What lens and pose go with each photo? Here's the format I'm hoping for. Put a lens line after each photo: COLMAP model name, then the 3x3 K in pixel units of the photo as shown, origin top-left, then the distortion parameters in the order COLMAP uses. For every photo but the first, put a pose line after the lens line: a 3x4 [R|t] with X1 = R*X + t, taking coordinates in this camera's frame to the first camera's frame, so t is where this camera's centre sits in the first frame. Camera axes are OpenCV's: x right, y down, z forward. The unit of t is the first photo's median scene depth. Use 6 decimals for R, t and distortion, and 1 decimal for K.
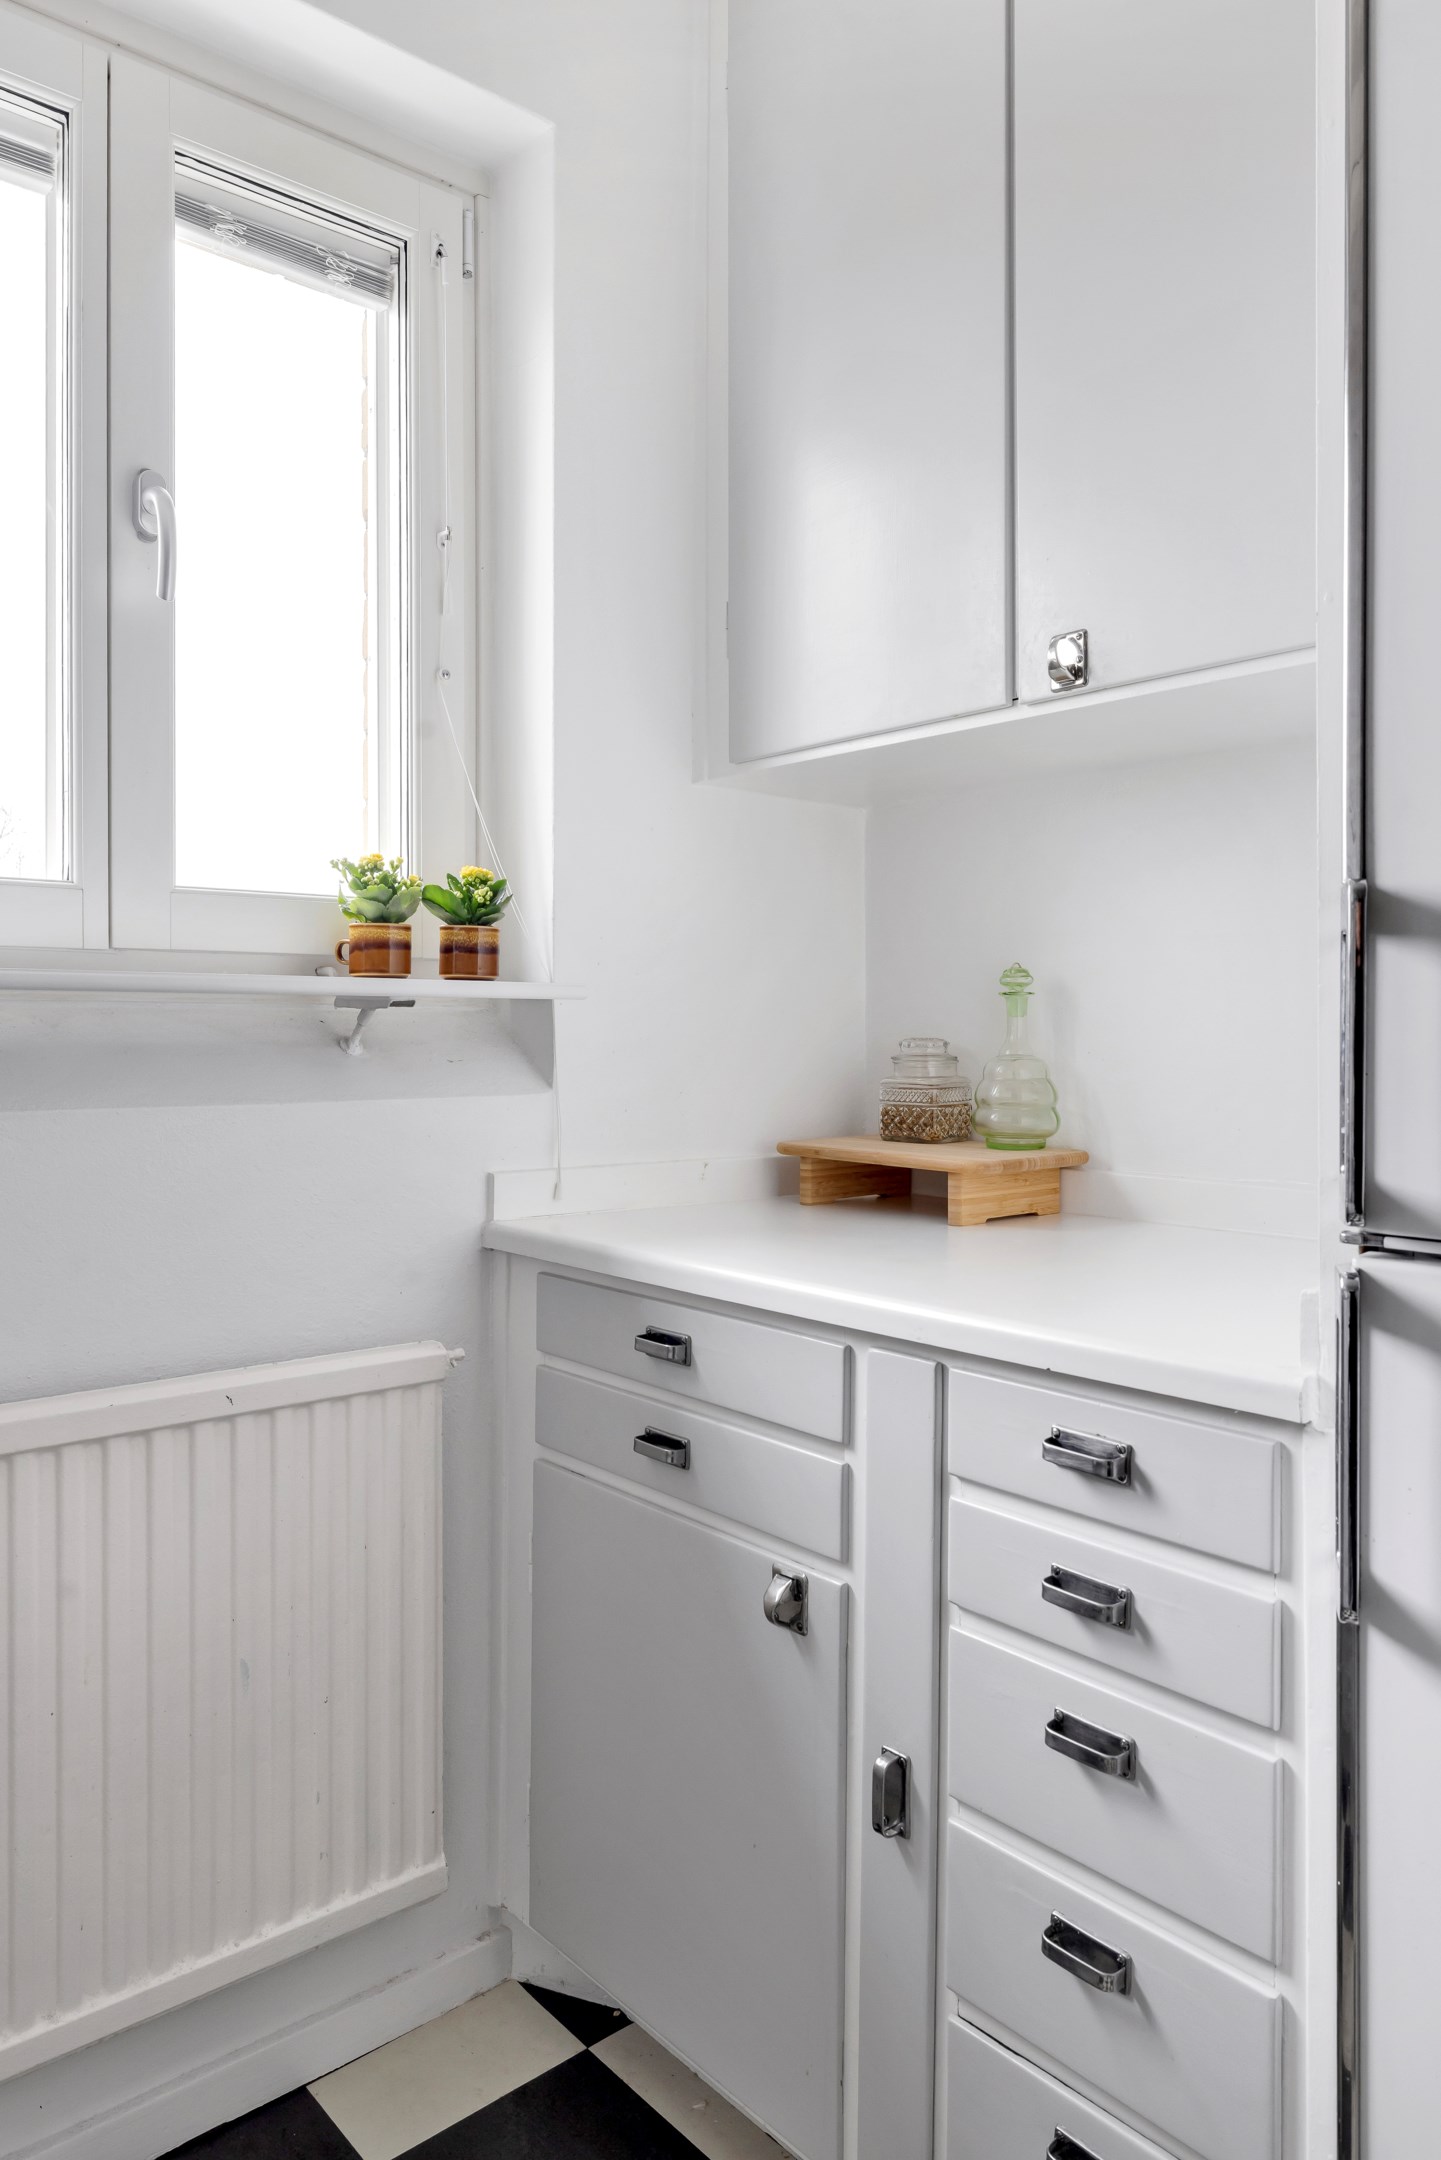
lens RADIAL K [[1491.1, 0, 718.6], [0, 1491.1, 1015.5], [0, 0, 1]] dist [-0.002412, -0.001562]
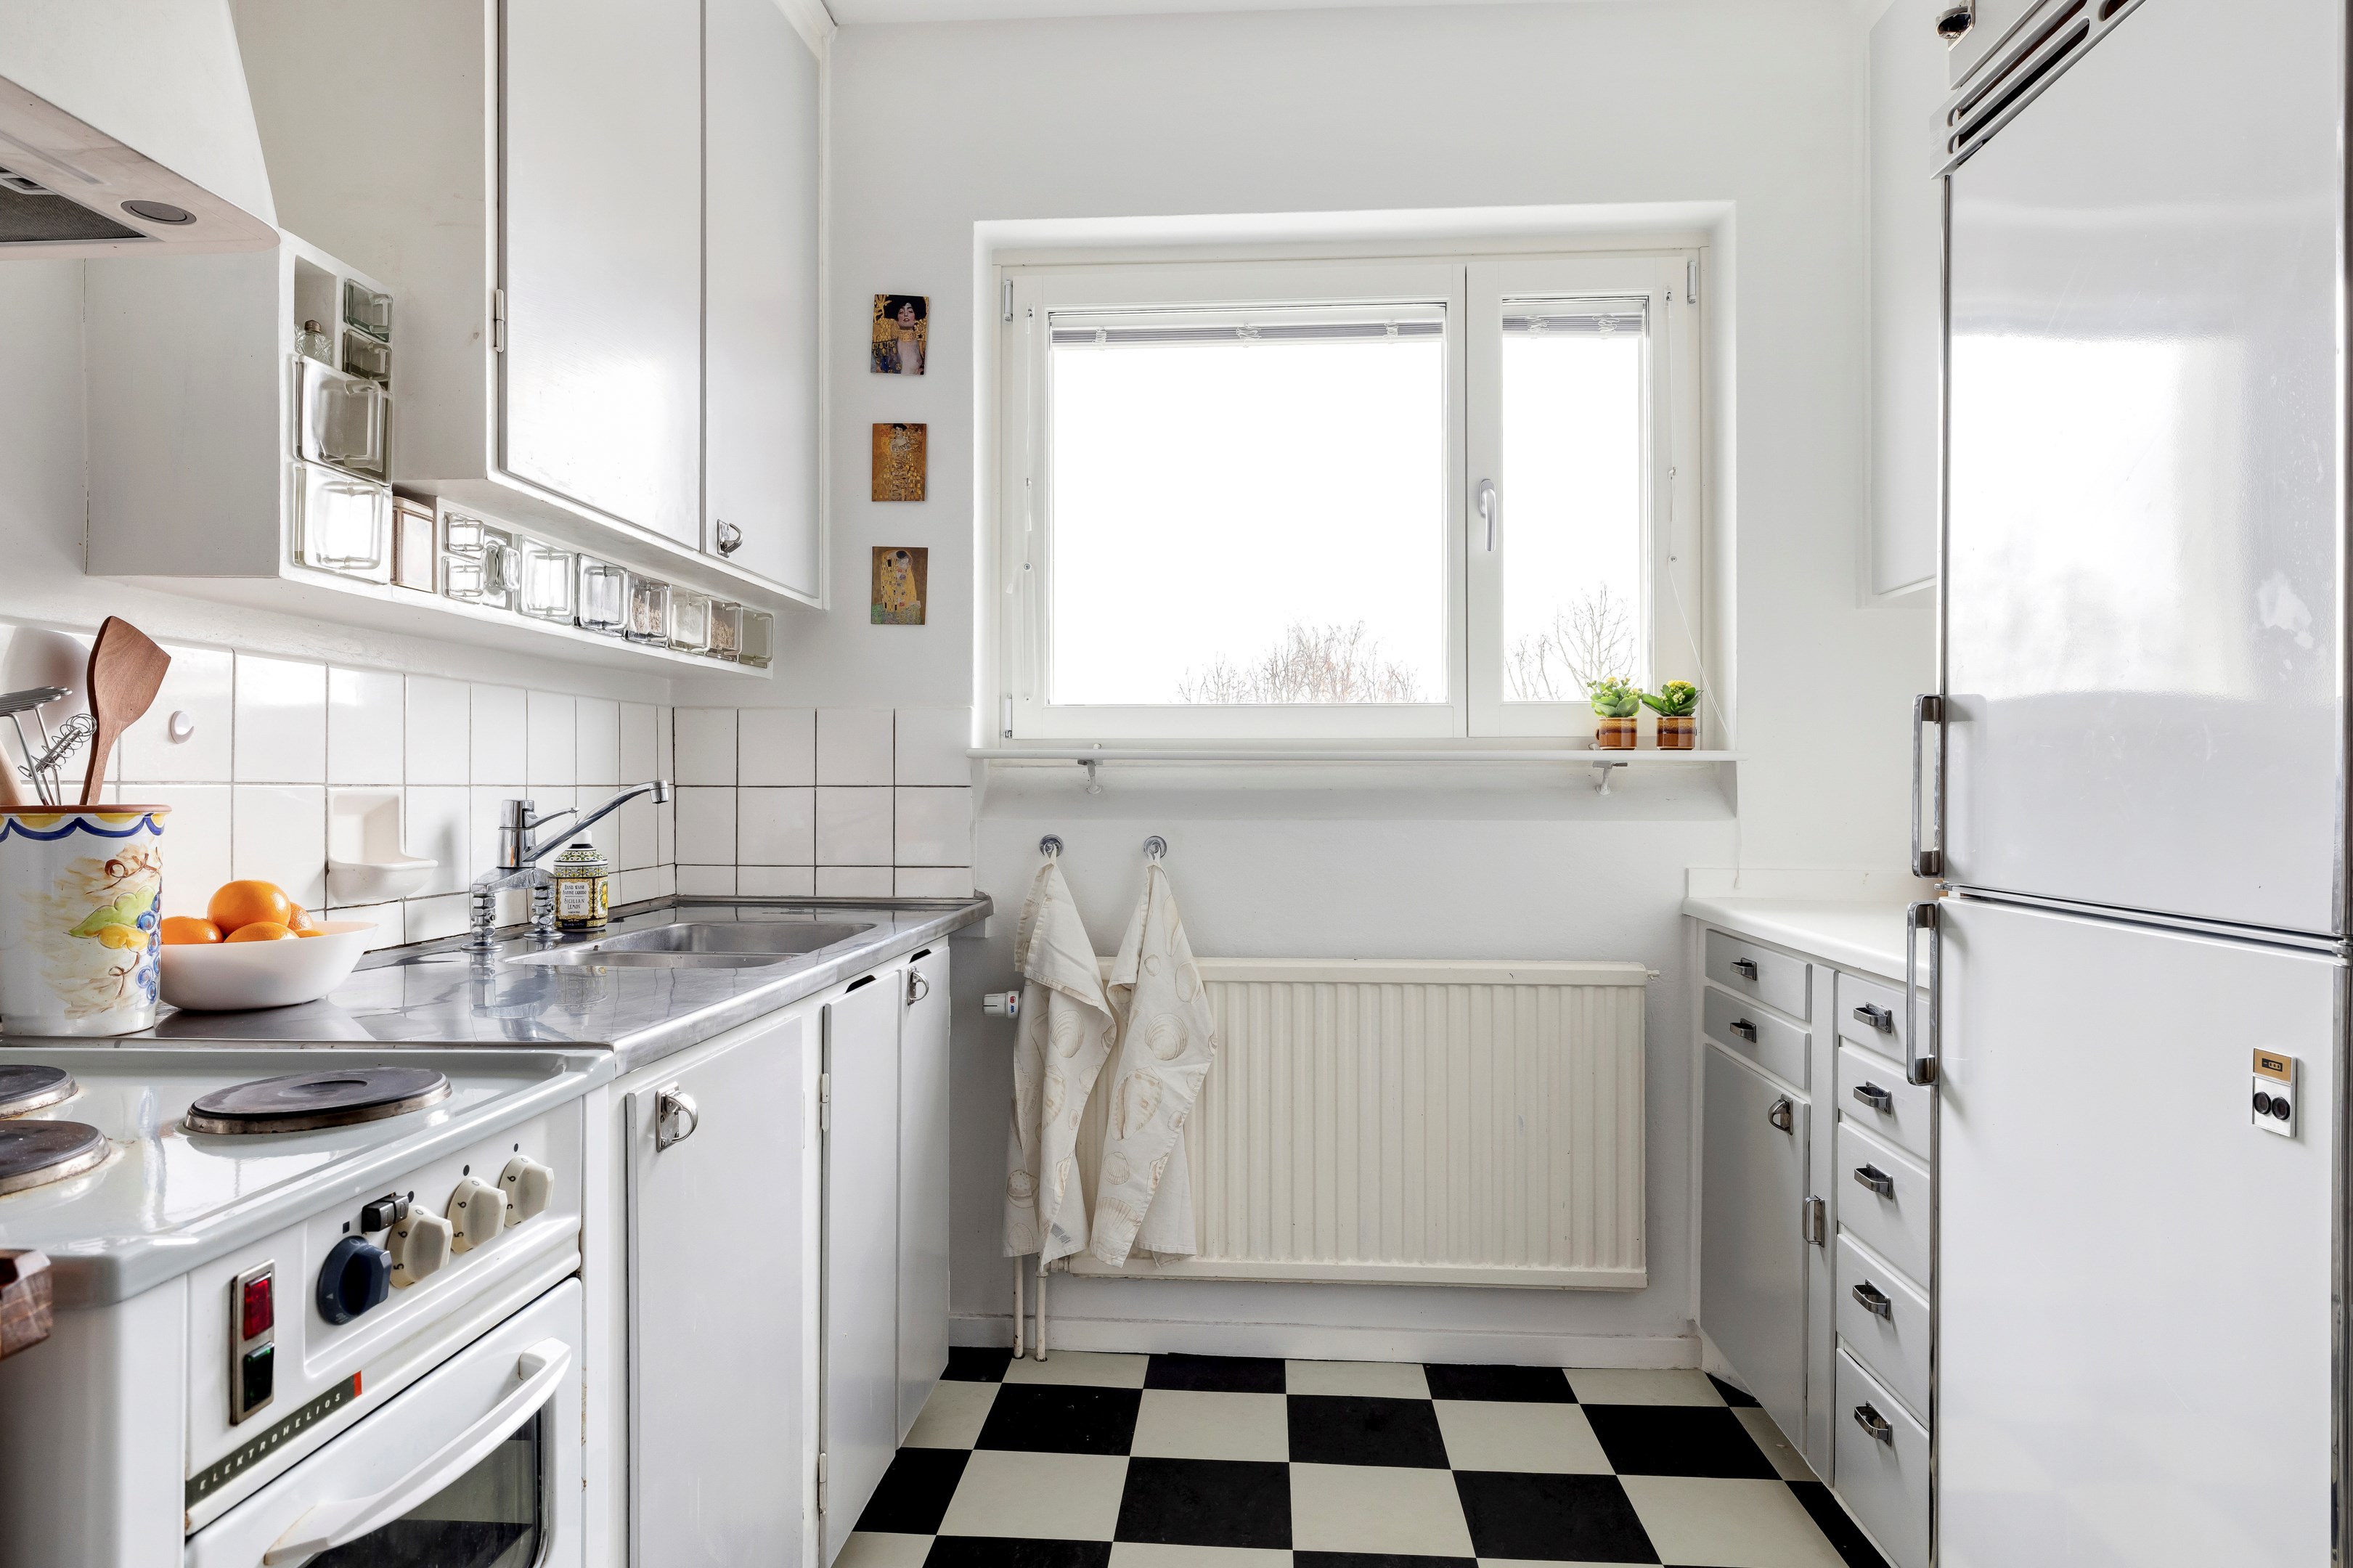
lens RADIAL K [[1401.4, 0, 1176.5], [0, 1401.4, 784.0], [0, 0, 1]] dist [0.002408, 0.000625]
pose [[0.714128, -0.004683, -0.700000, 0.543369], [0.003637, 0.999989, -0.002979, 0.016896], [0.700006, -0.000418, 0.714137, -0.501065]]
